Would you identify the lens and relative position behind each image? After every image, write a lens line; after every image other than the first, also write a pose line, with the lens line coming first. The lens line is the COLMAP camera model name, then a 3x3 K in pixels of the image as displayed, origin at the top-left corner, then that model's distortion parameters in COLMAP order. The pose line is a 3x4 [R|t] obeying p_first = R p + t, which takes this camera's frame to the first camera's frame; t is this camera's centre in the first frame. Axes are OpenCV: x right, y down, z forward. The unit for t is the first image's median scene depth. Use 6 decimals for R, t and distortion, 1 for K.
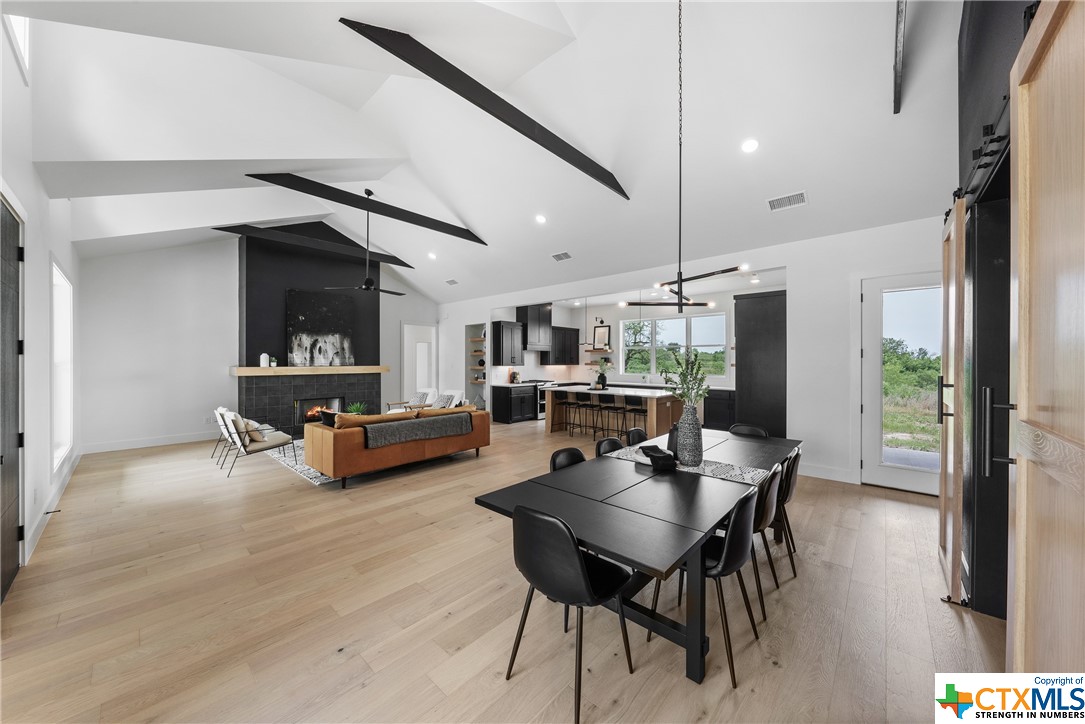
lens RADIAL K [[377.4, 0, 542.5], [0, 377.4, 362.0], [0, 0, 1]] dist [-0.000959, -0.000080]
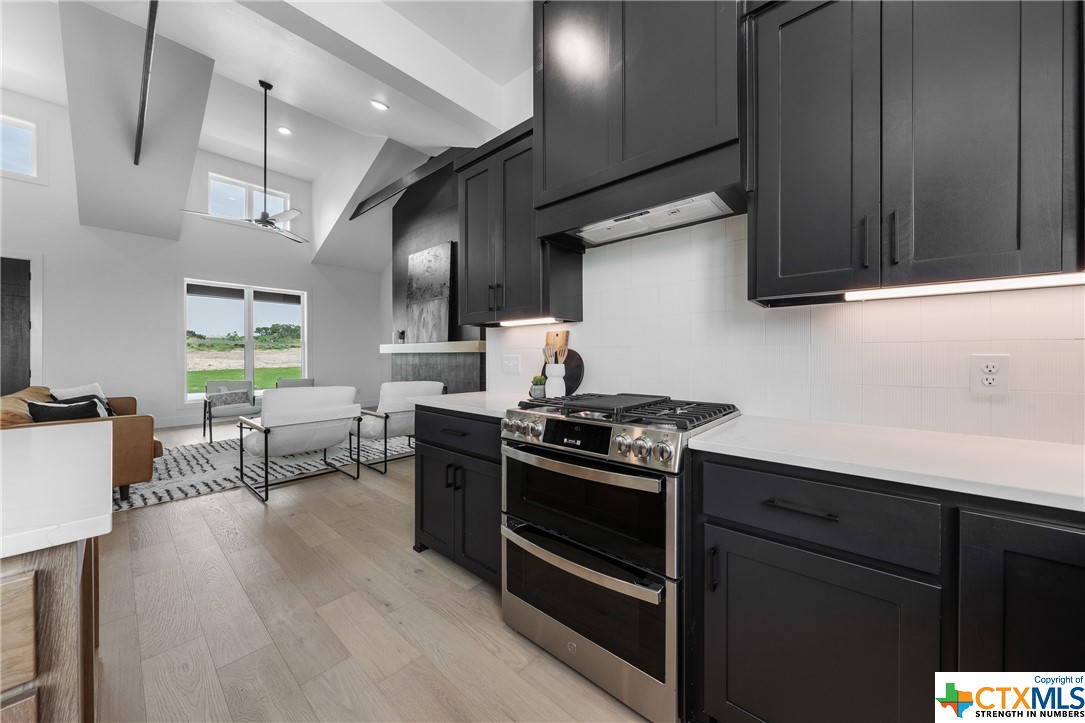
lens RADIAL K [[377.4, 0, 542.5], [0, 377.4, 361.5], [0, 0, 1]] dist [-0.000959, -0.000080]
pose [[0.017462, 0.011433, -0.999782, 0.151723], [-0.003055, 0.999931, 0.011381, 0.031264], [0.999843, 0.002855, 0.017496, 0.997323]]
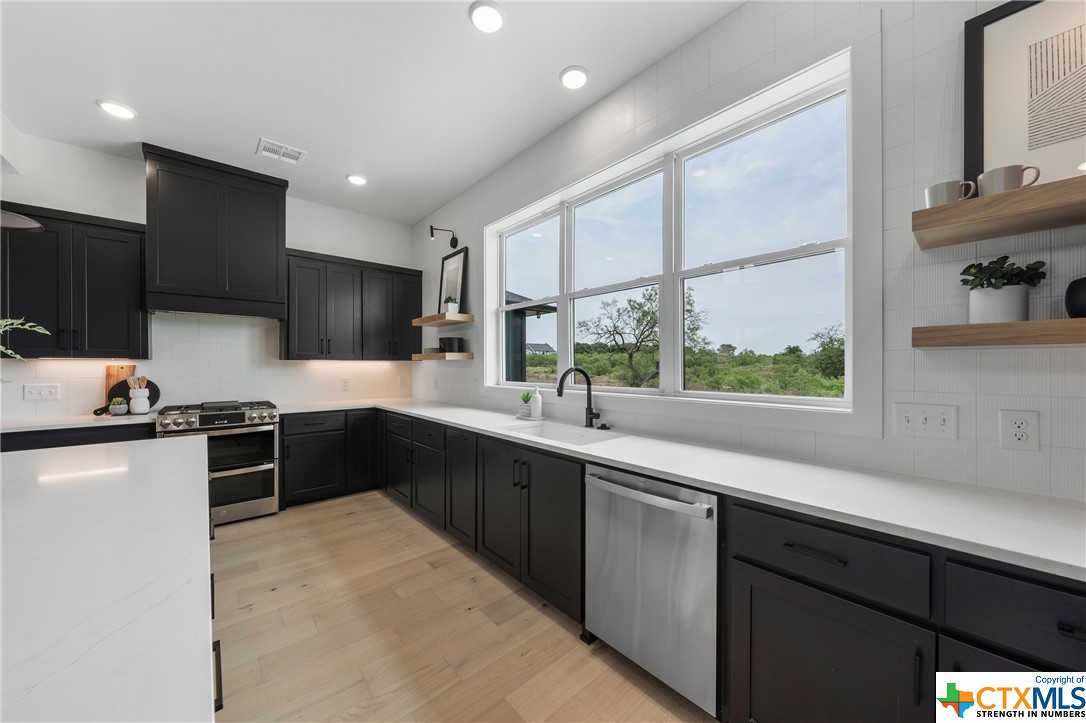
lens RADIAL K [[385.9, 0, 543.0], [0, 385.9, 361.5], [0, 0, 1]] dist [-0.001956, -0.000153]
pose [[0.993682, -0.004039, -0.112157, 0.317572], [0.002675, 0.999921, -0.012303, 0.016549], [0.112198, 0.011925, 0.993614, 0.715257]]
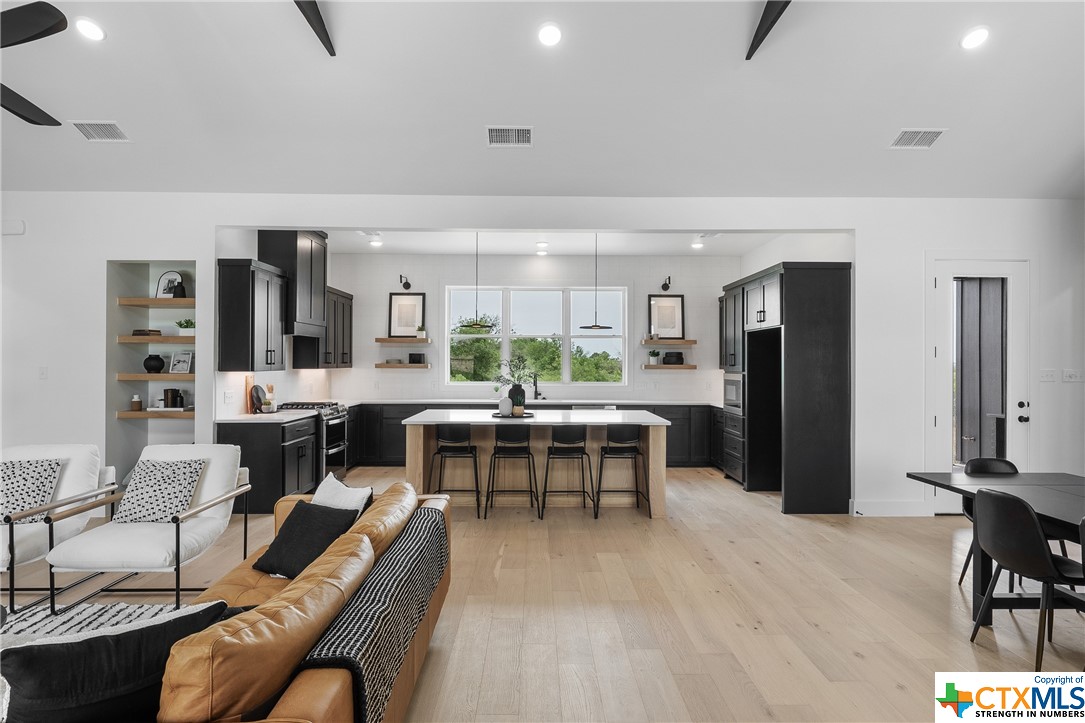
lens RADIAL K [[591.8, 0, 542.5], [0, 591.8, 361.5], [0, 0, 1]] dist [0.005218, -0.000068]
pose [[0.729819, -0.000043, 0.683641, -0.294708], [-0.000814, 0.999999, 0.000932, -0.001682], [-0.683640, -0.001237, 0.729818, 0.309748]]
